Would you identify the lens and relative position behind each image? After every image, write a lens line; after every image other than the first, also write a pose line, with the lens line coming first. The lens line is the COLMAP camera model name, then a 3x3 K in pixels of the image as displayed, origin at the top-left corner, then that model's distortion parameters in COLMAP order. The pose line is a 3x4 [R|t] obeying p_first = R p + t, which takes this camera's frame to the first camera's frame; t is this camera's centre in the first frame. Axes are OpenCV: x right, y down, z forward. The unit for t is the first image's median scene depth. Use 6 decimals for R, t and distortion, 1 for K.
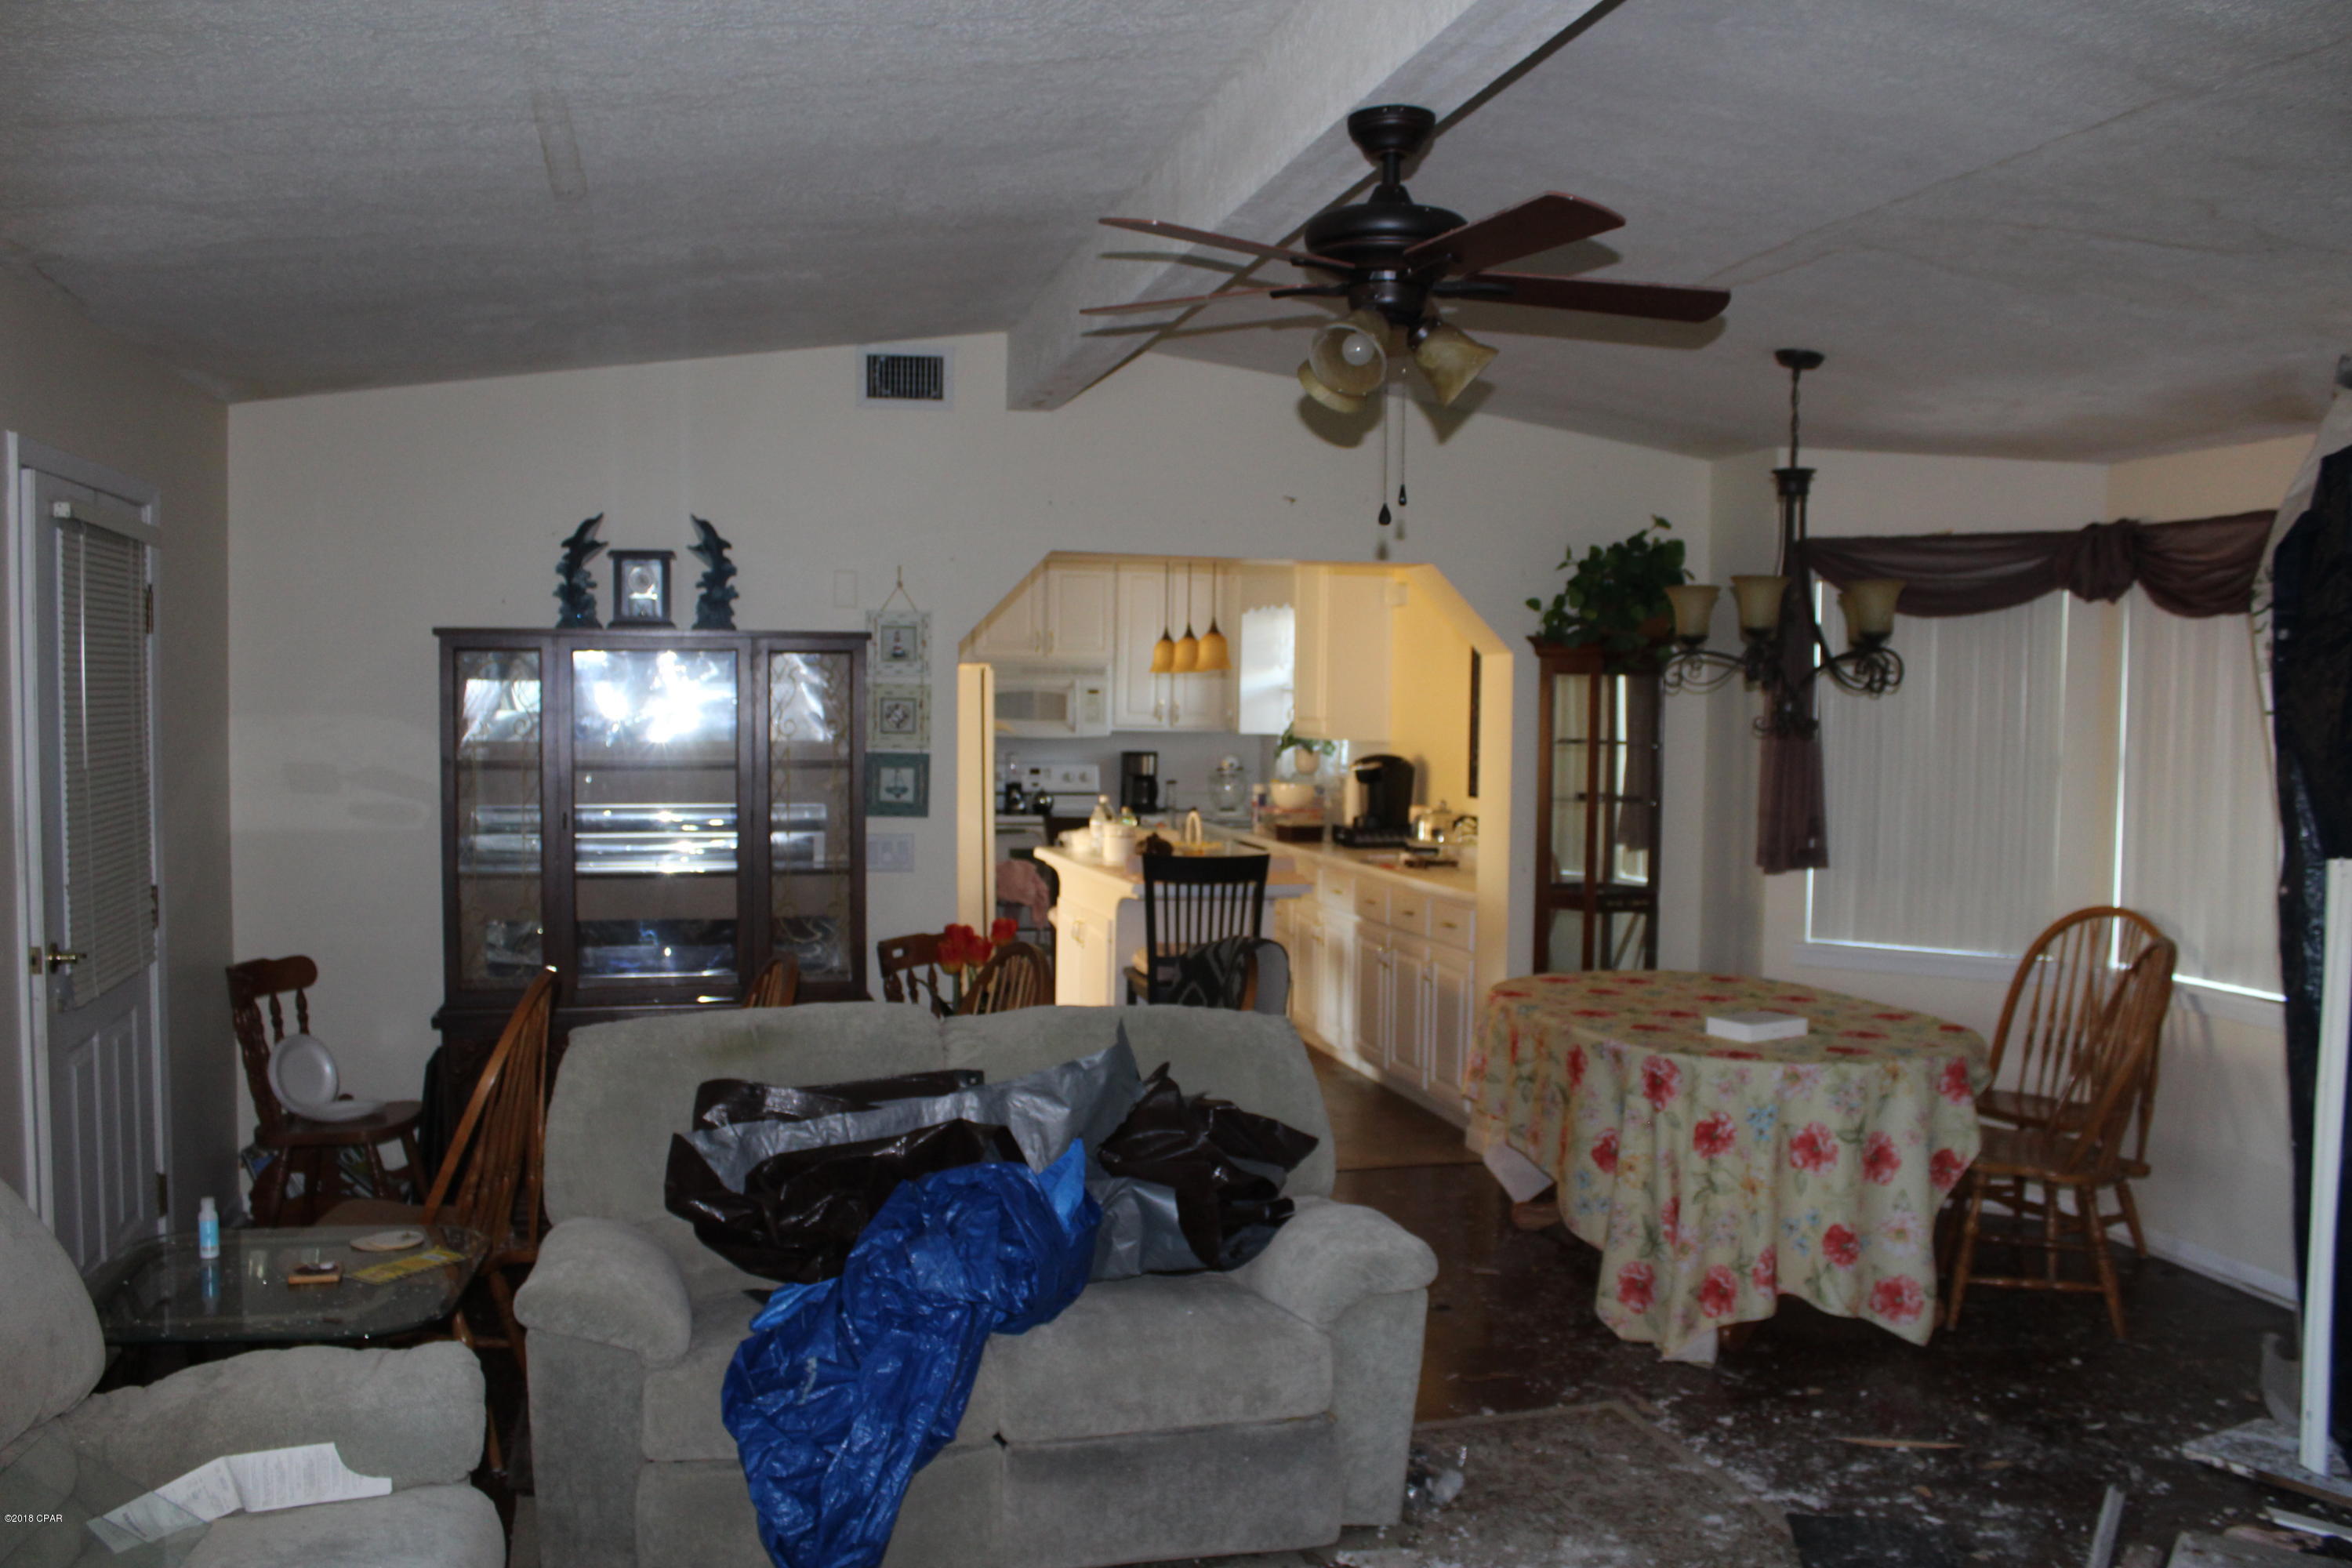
lens RADIAL K [[1937.7, 0, 1168.6], [0, 1937.7, 803.7], [0, 0, 1]] dist [-0.165447, 0.142256]
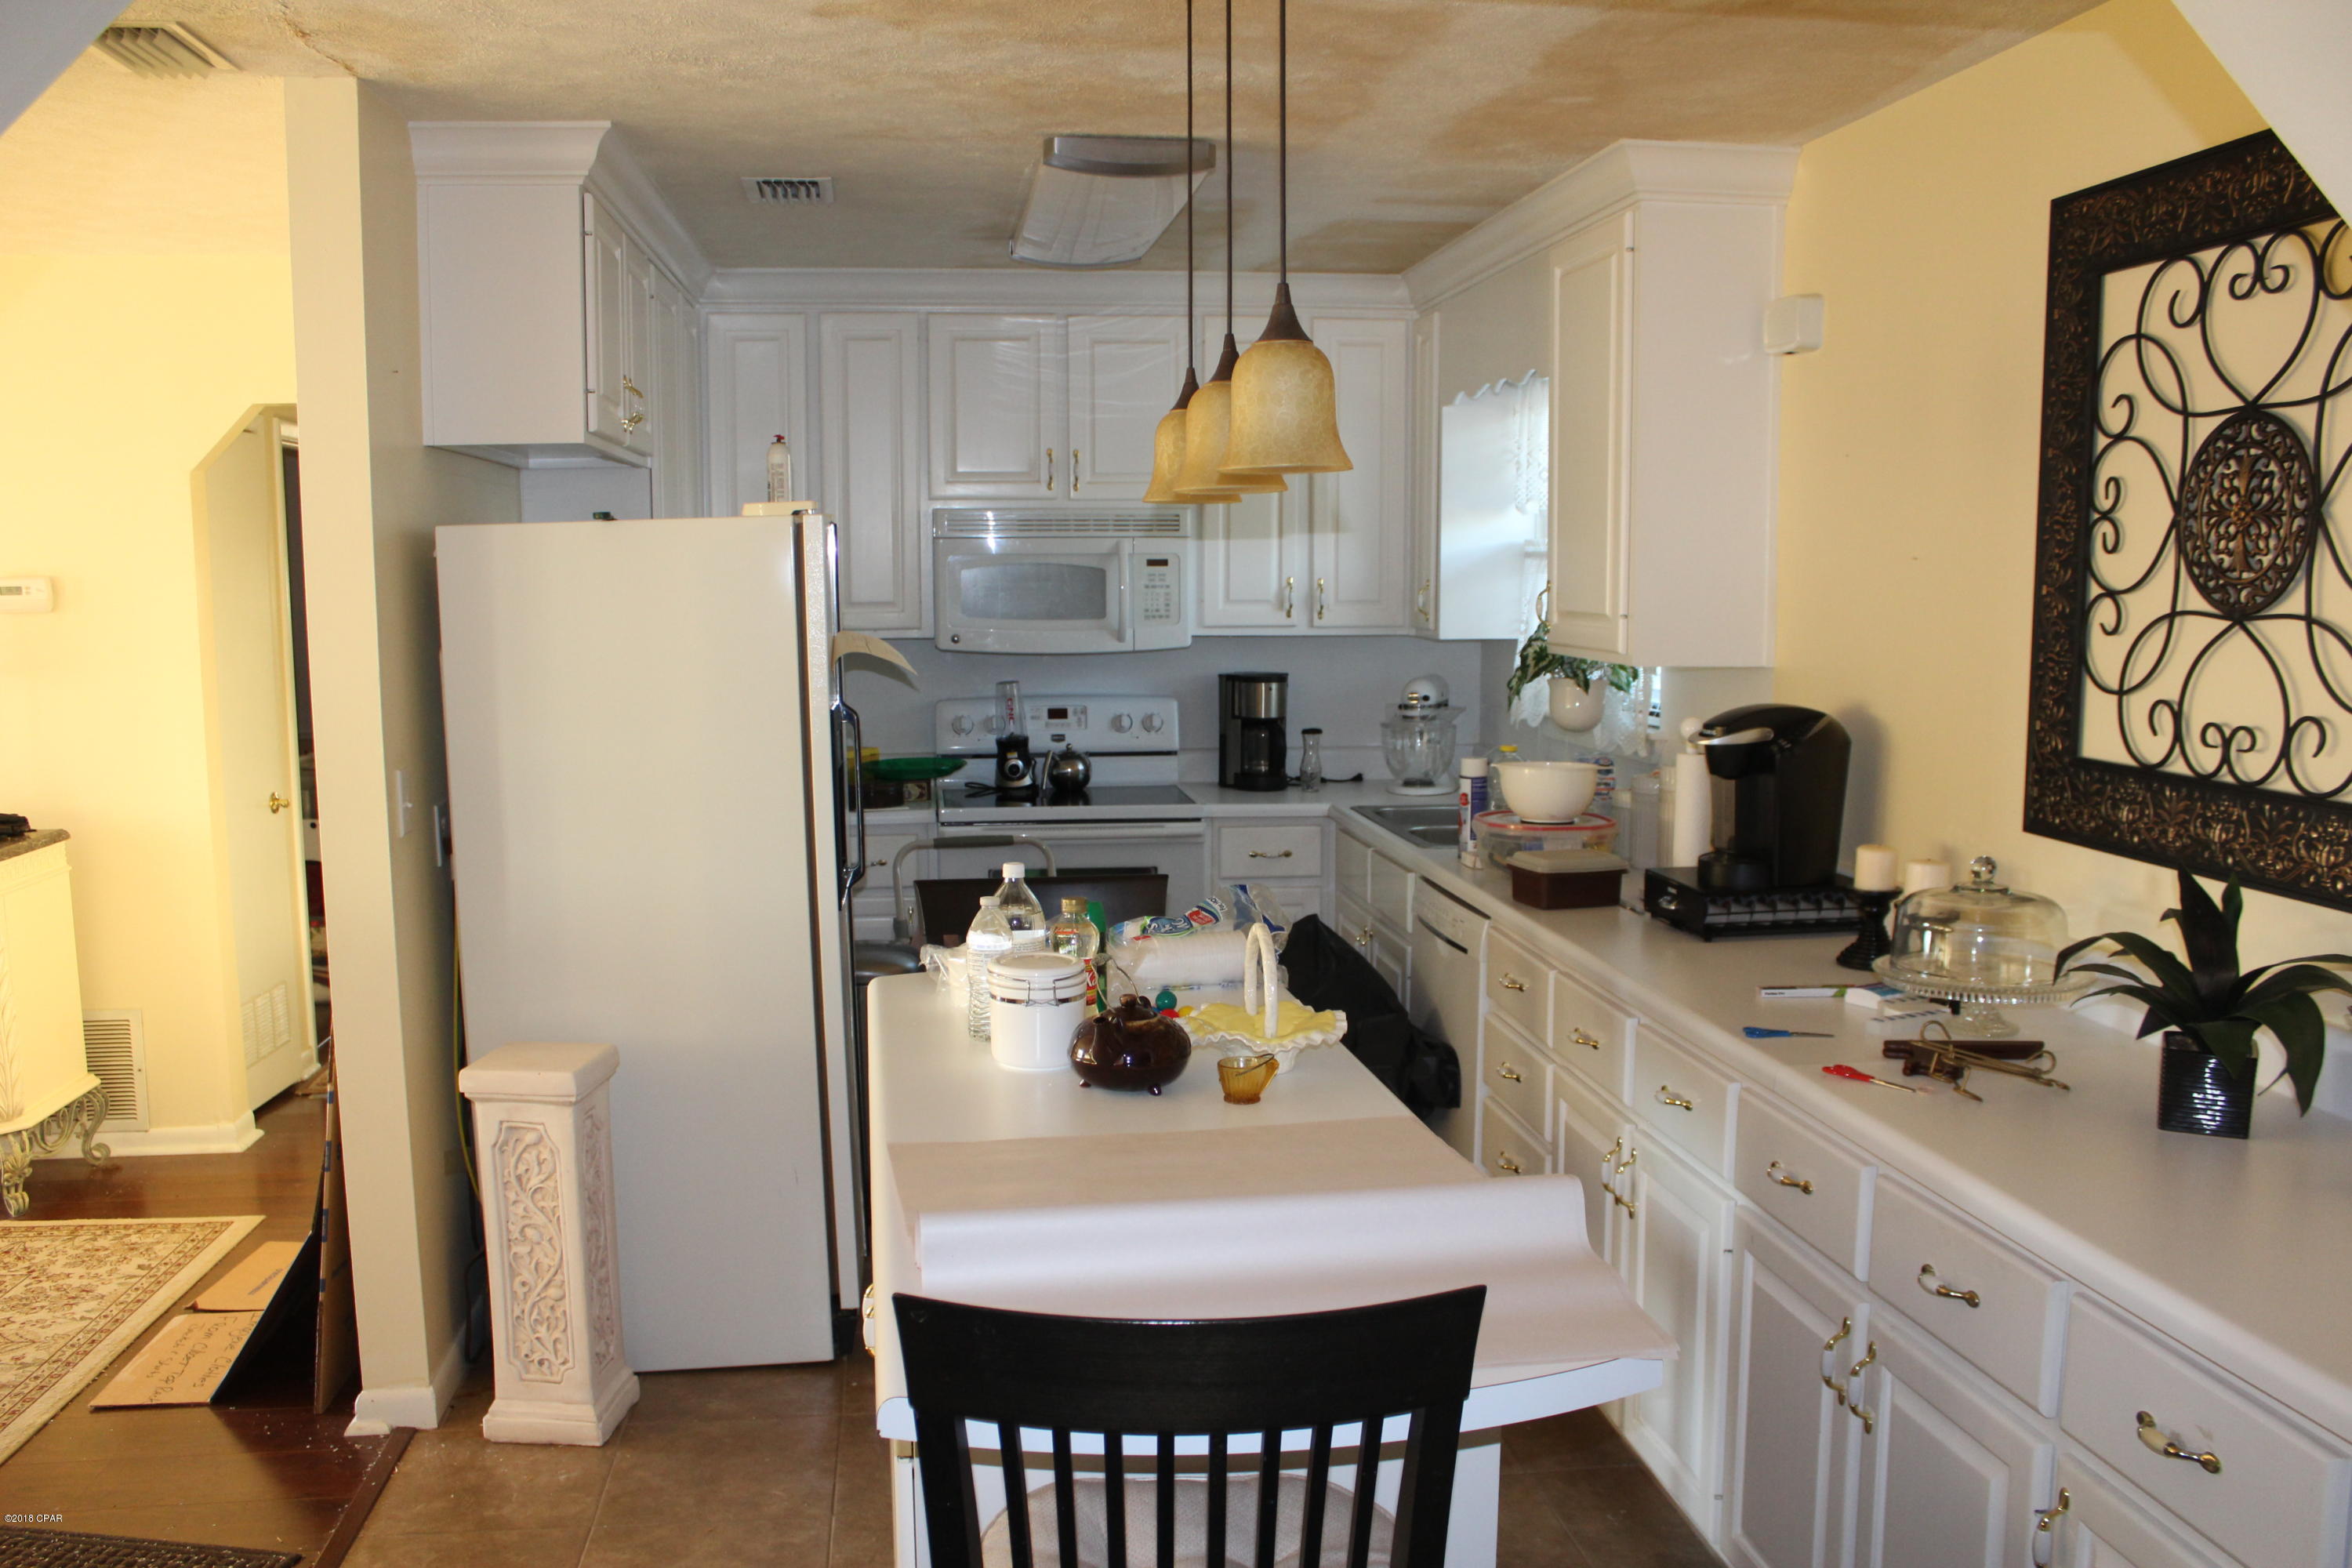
lens RADIAL K [[1937.7, 0, 1168.6], [0, 1937.7, 803.7], [0, 0, 1]] dist [-0.165447, 0.142256]
pose [[0.992768, -0.002577, -0.120023, 0.026652], [0.010649, 0.997719, 0.066665, -0.027863], [0.119577, -0.067461, 0.990530, 0.482068]]
